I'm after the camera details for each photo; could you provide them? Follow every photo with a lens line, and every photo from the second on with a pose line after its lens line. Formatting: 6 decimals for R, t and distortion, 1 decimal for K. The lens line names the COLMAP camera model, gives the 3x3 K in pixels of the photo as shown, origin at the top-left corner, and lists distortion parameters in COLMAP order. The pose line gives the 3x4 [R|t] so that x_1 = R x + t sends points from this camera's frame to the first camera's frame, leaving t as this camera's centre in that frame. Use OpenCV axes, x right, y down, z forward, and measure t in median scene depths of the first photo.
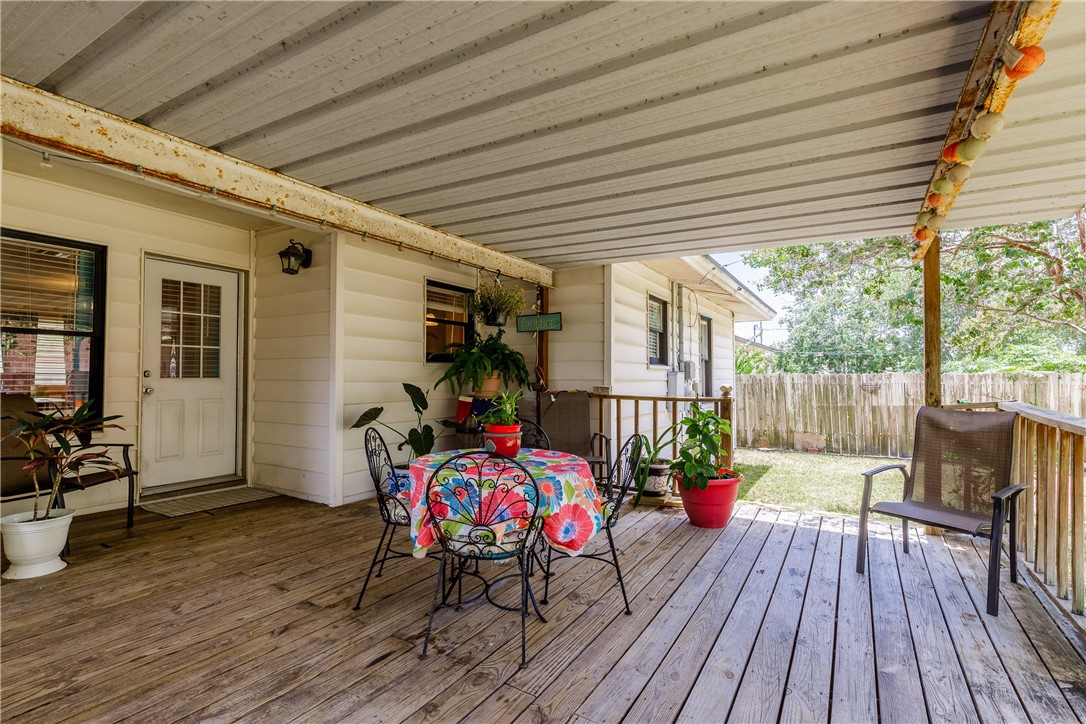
lens RADIAL K [[512.5, 0, 564.6], [0, 512.5, 365.2], [0, 0, 1]] dist [-0.000089, 0.000237]
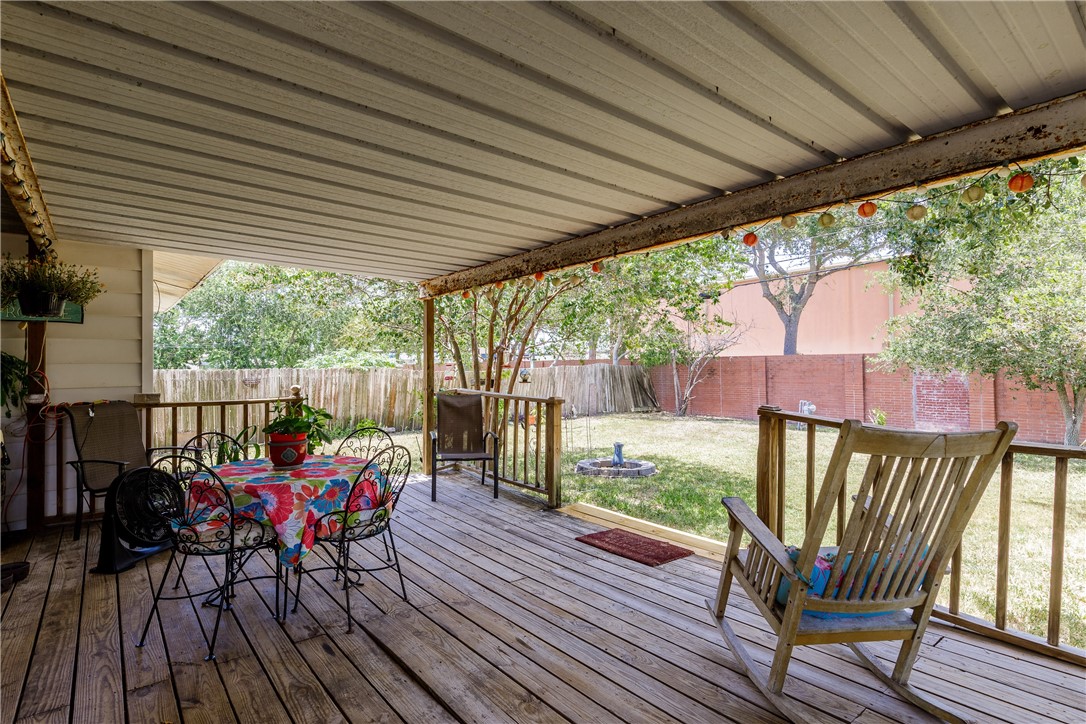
lens RADIAL K [[519.2, 0, 543.0], [0, 519.2, 362.0], [0, 0, 1]] dist [-0.000370, -0.000206]
pose [[0.349296, -0.000269, 0.937012, -0.488410], [-0.009694, 0.999945, 0.003900, -0.021042], [-0.936962, -0.010446, 0.349274, 0.074515]]
